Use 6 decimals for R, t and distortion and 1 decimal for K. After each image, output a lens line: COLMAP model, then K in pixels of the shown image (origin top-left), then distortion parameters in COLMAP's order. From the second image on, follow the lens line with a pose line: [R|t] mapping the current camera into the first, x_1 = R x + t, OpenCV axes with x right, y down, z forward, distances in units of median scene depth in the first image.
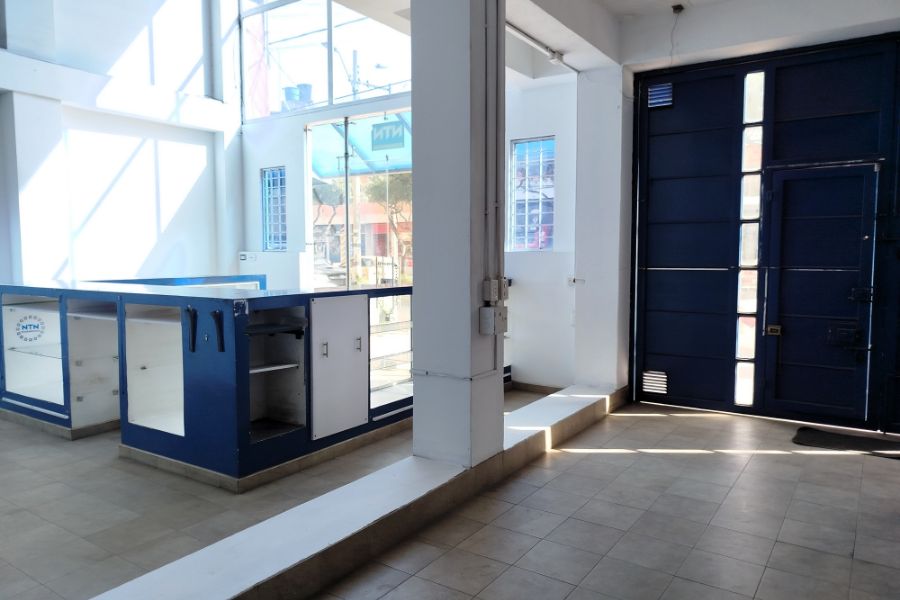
lens RADIAL K [[644.8, 0, 450.0], [0, 644.8, 300.0], [0, 0, 1]] dist [0.001981, -0.001230]
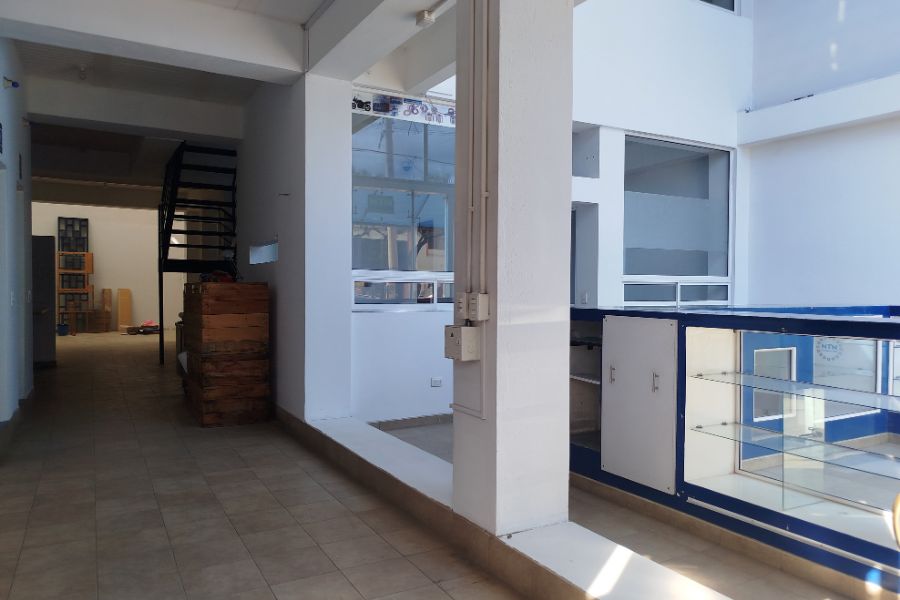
lens RADIAL K [[644.8, 0, 450.0], [0, 644.8, 300.0], [0, 0, 1]] dist [0.001981, -0.001230]
pose [[-0.440064, 0.018517, -0.897776, 0.673747], [-0.075368, 0.995498, 0.057476, -0.057073], [0.894798, 0.092957, -0.436687, 1.131787]]
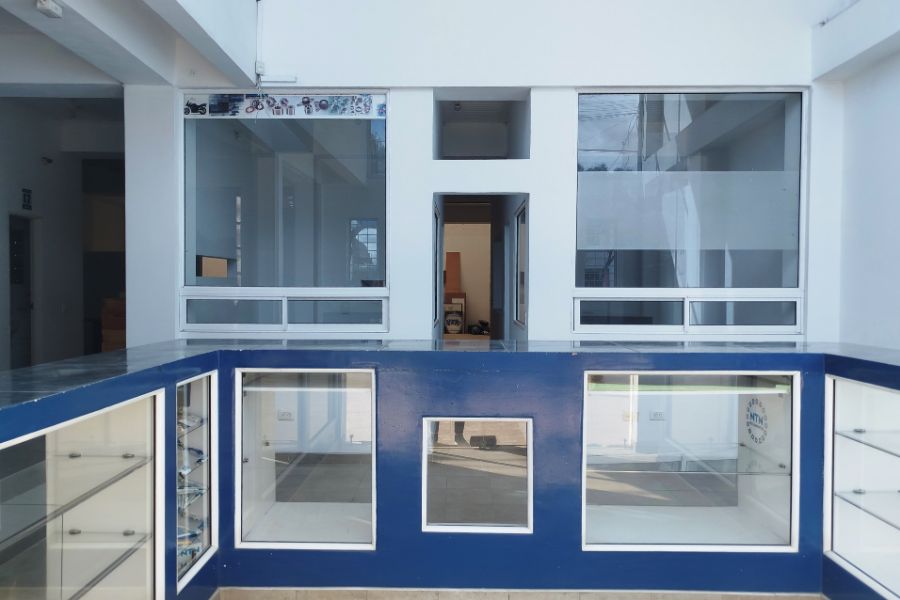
lens RADIAL K [[663.6, 0, 448.0], [0, 663.6, 315.8], [0, 0, 1]] dist [0.011710, 0.001812]
pose [[-0.834176, 0.008133, -0.551438, 0.264277], [-0.045031, 0.995548, 0.082803, -0.078818], [0.549656, 0.093904, -0.830096, 1.419475]]
